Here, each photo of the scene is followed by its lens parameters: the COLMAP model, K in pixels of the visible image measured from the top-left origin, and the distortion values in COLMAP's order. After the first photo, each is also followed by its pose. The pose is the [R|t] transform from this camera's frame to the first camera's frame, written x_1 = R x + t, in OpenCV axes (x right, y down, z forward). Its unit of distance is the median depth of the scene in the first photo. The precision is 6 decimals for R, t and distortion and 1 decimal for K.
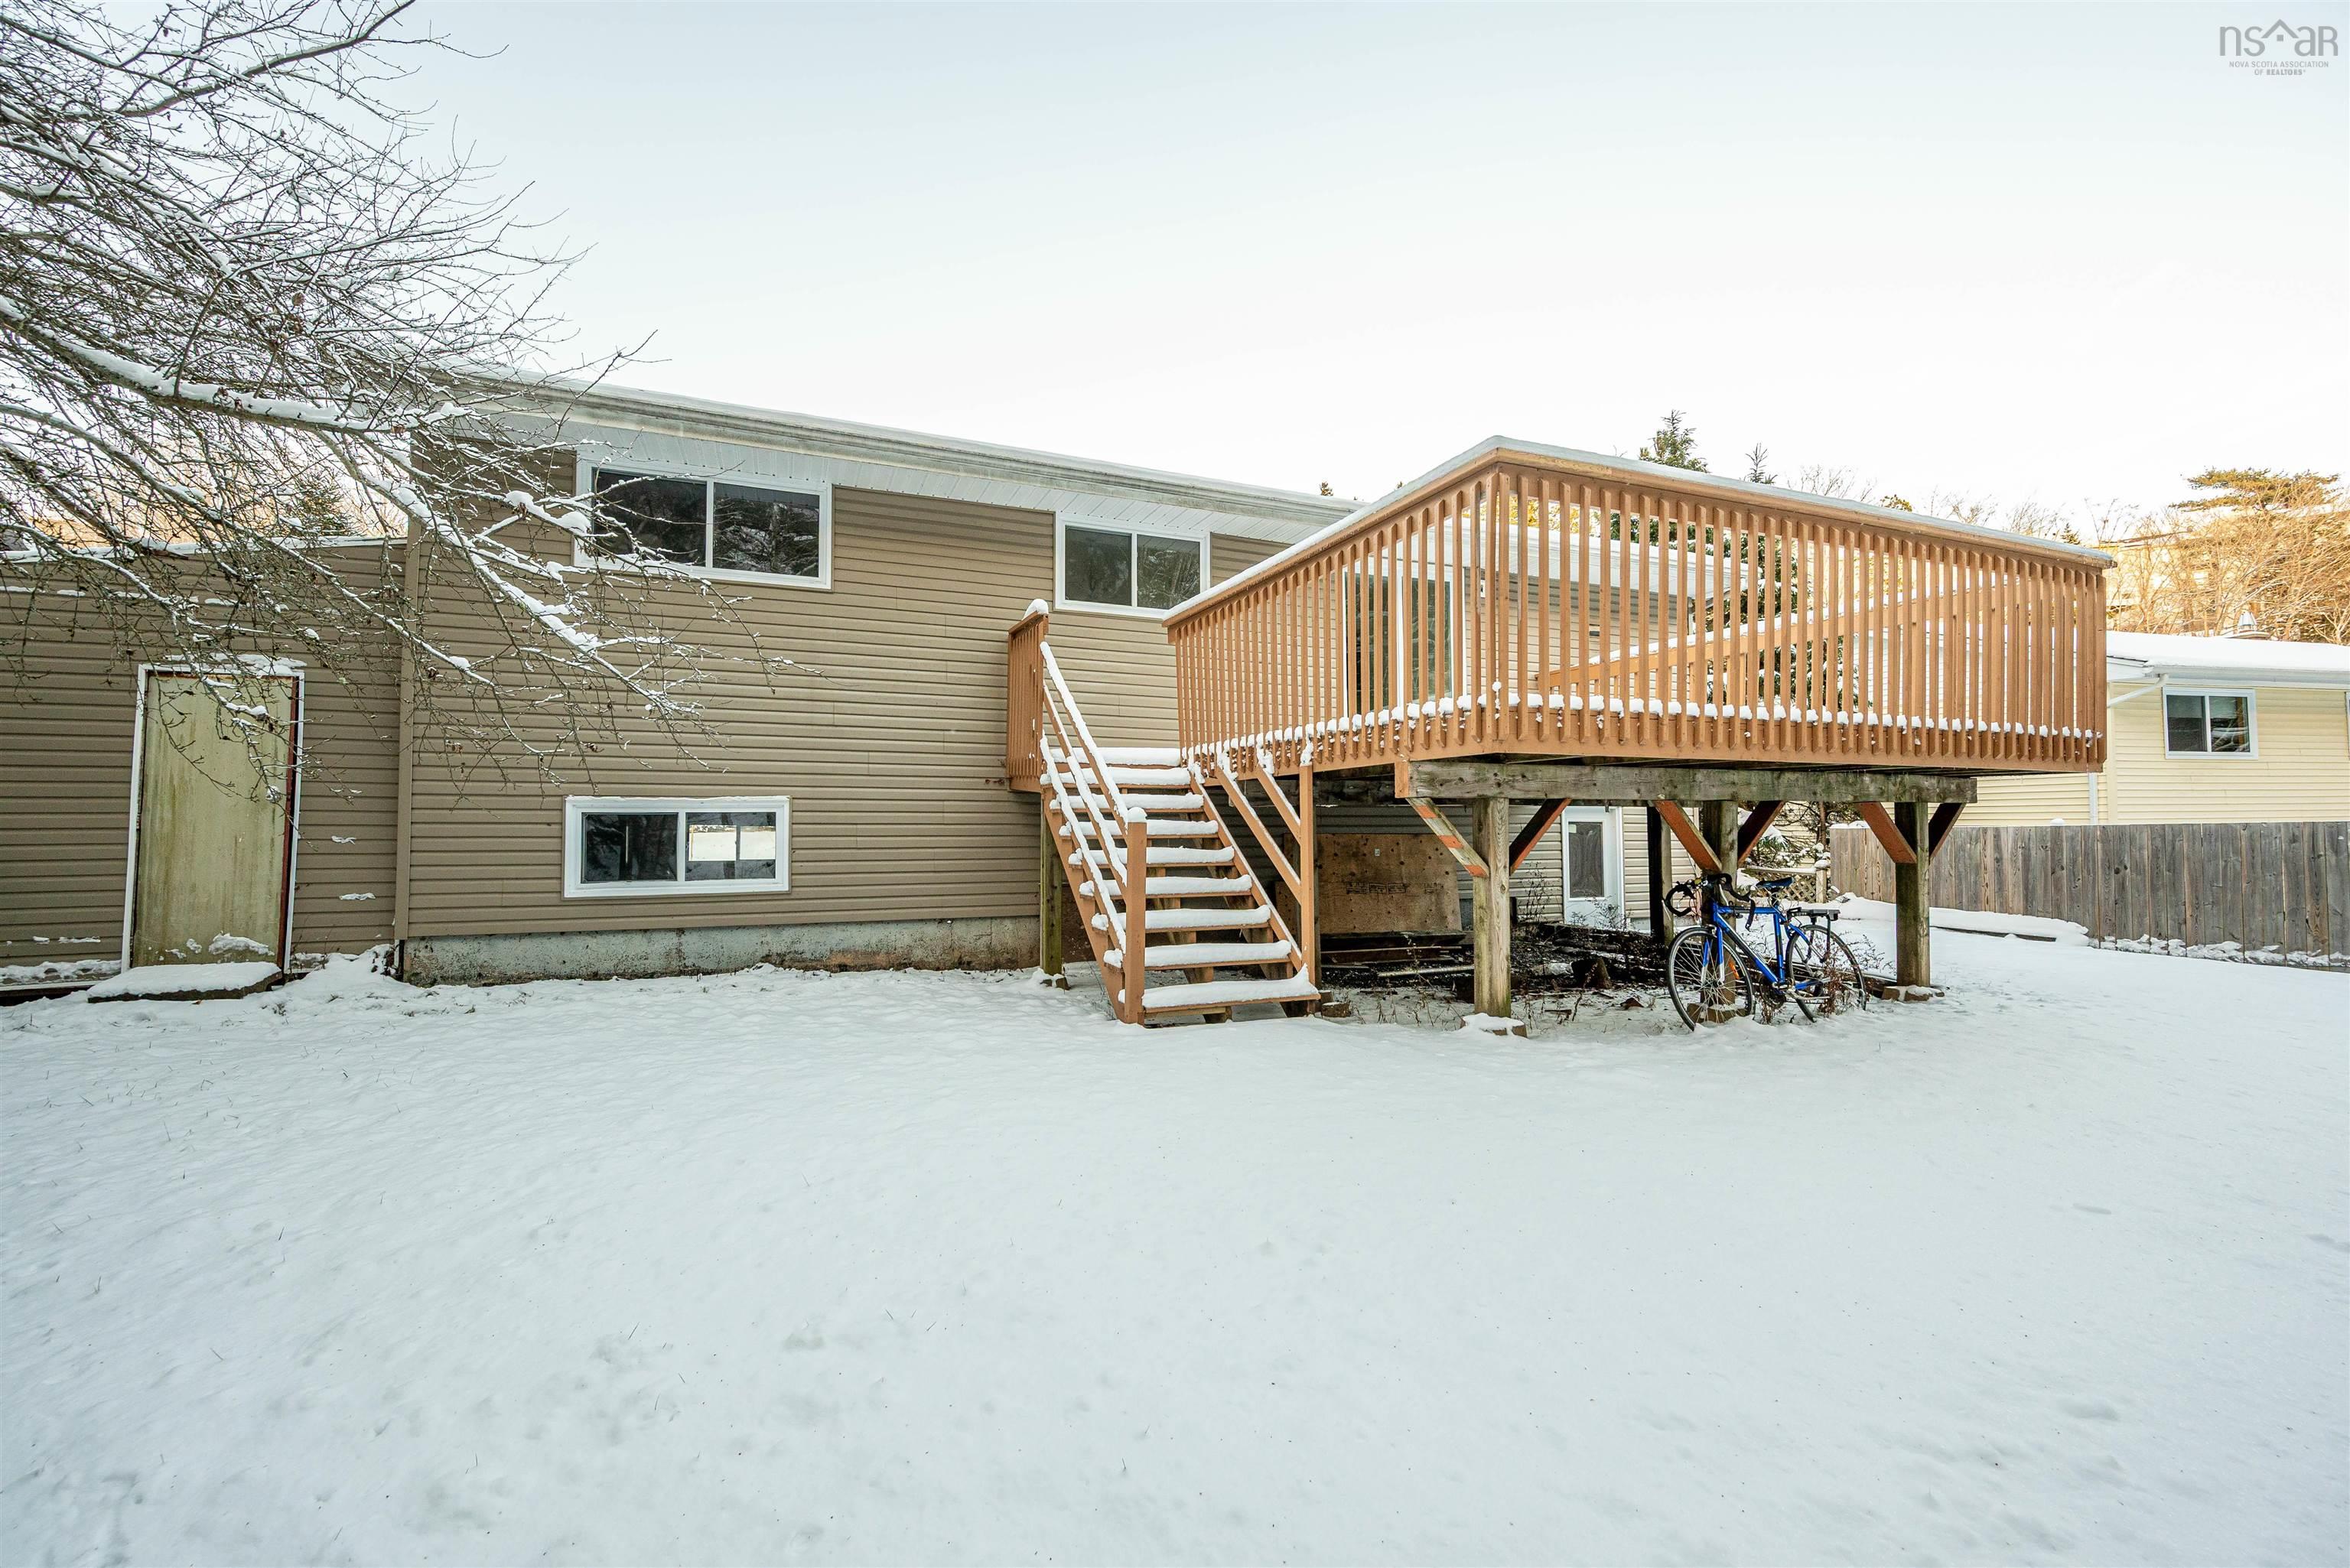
lens RADIAL K [[947.4, 0, 1175.0], [0, 947.4, 784.0], [0, 0, 1]] dist [0.000712, 0.000018]
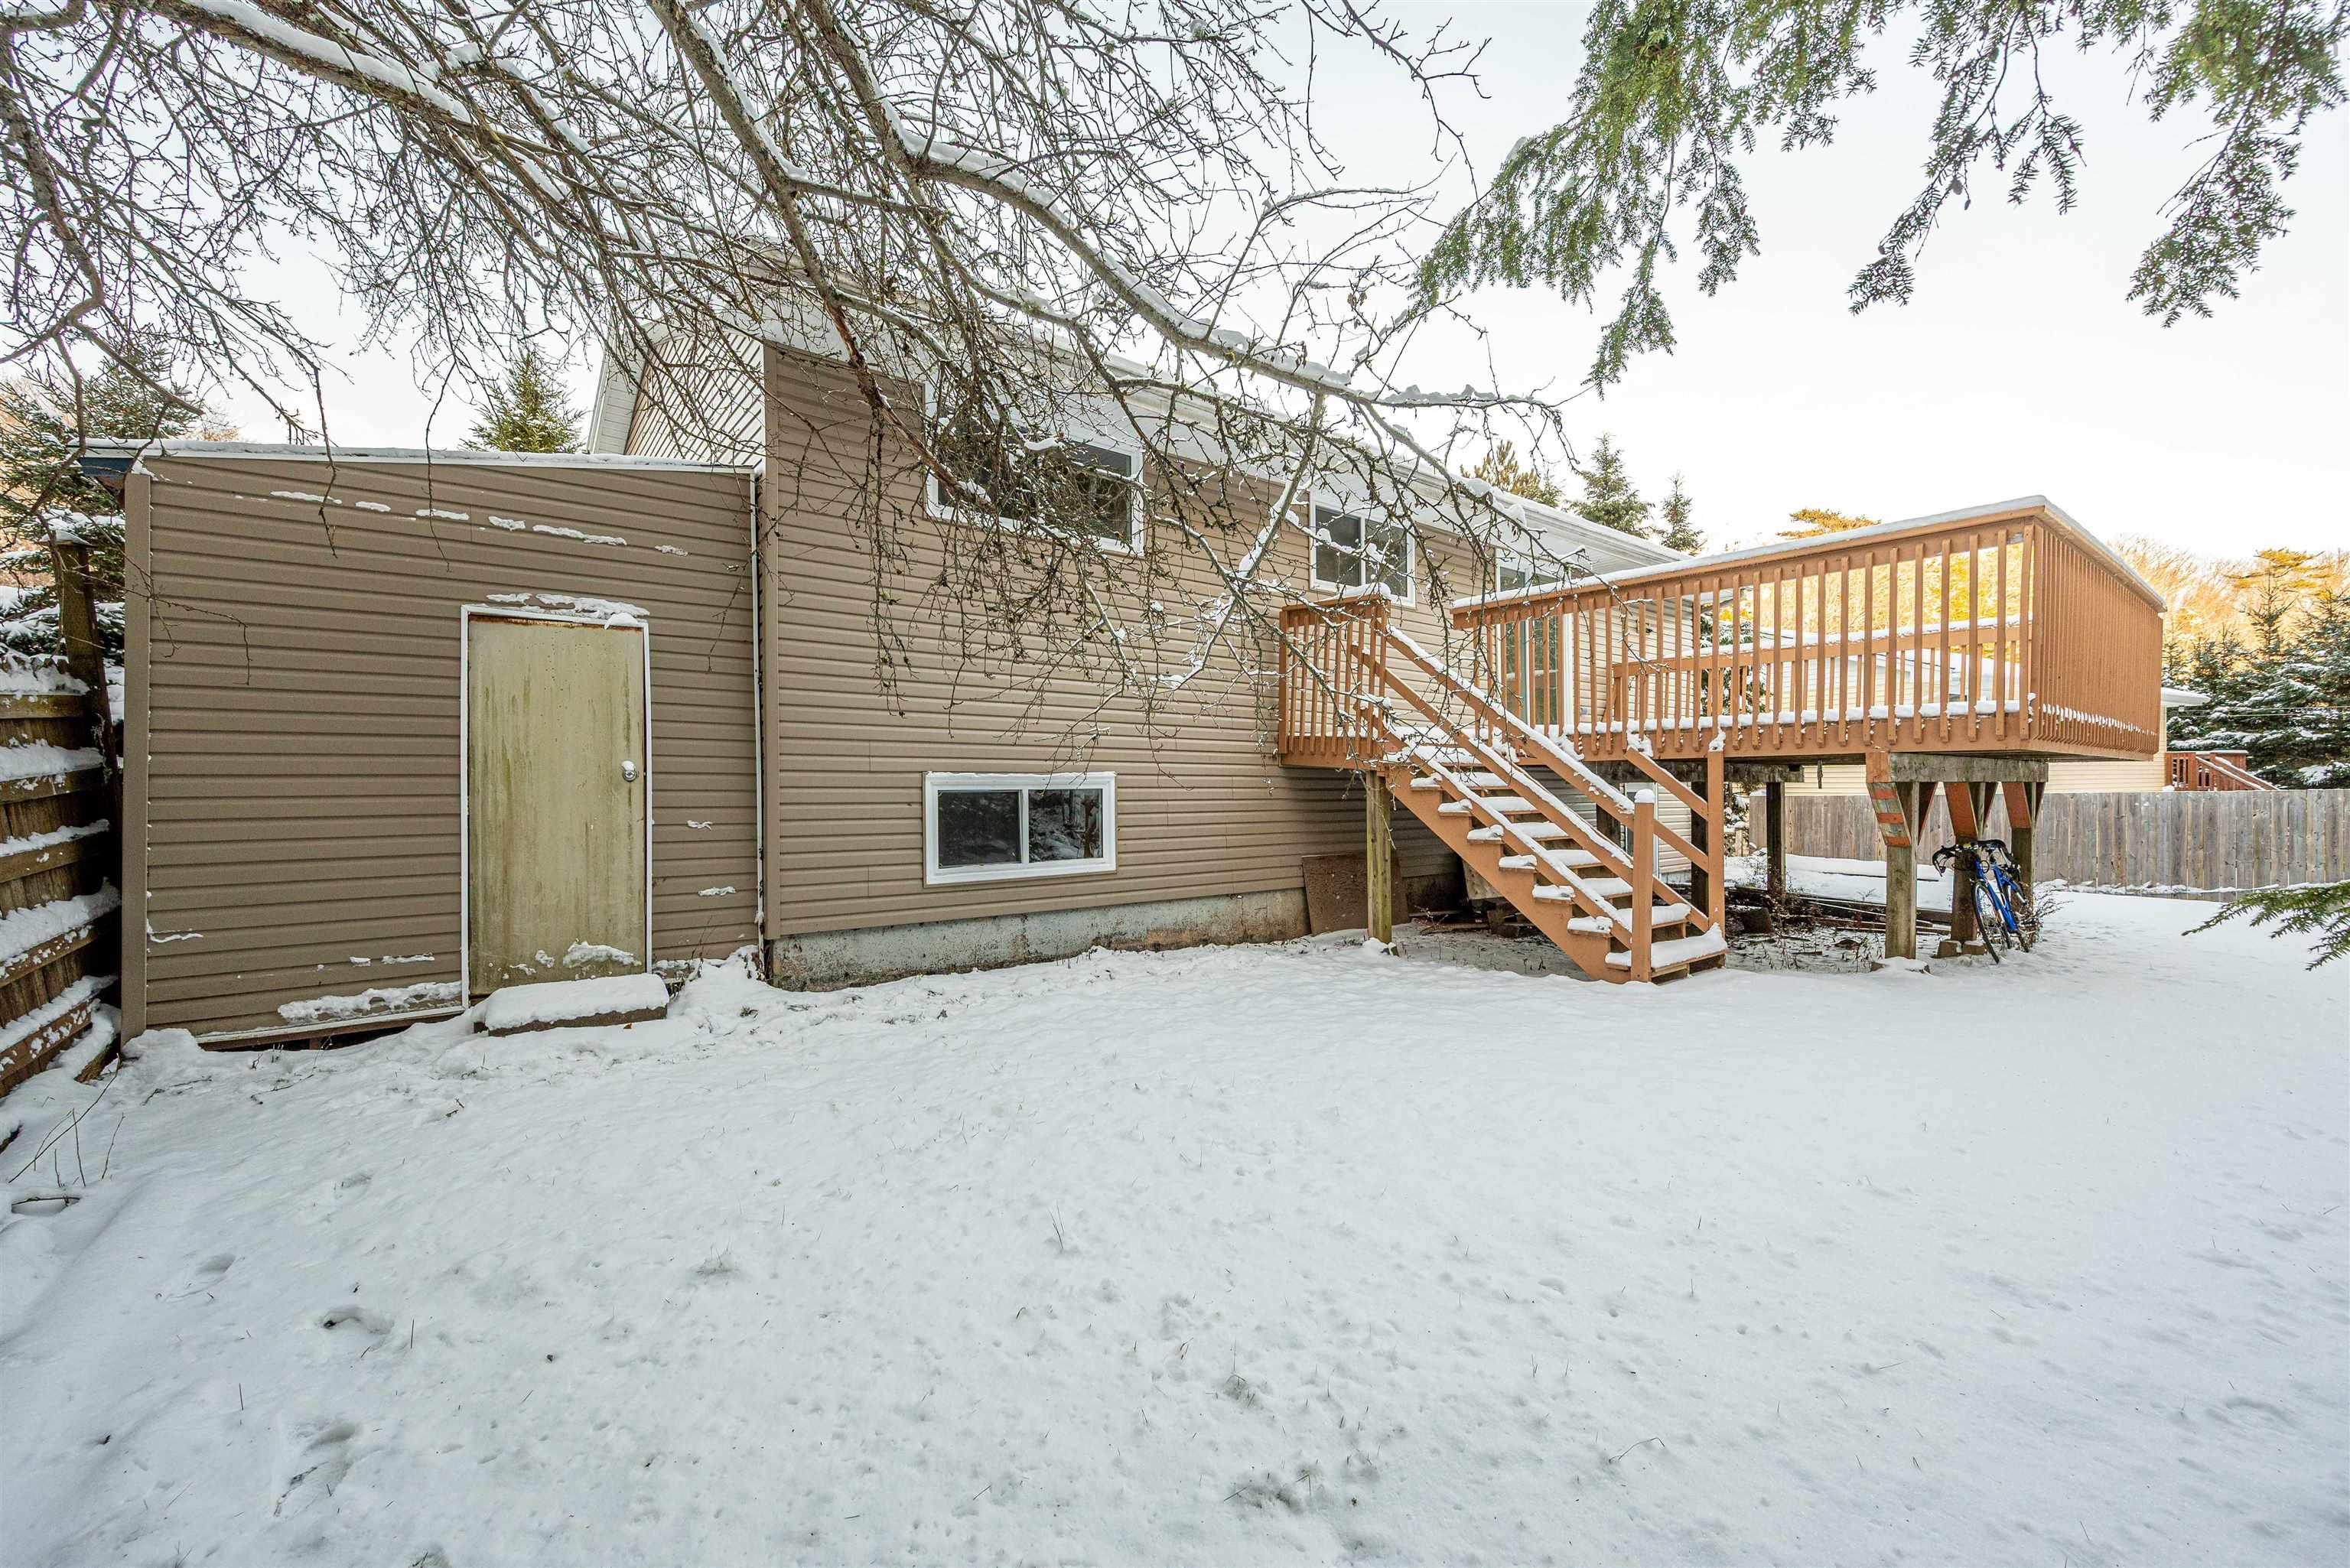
lens RADIAL K [[947.4, 0, 1175.0], [0, 947.4, 784.0], [0, 0, 1]] dist [0.000712, 0.000018]
pose [[0.958190, -0.000006, 0.286133, -0.703914], [-0.011820, 0.999146, 0.039601, -0.015323], [-0.285889, -0.041328, 0.957371, 0.074356]]
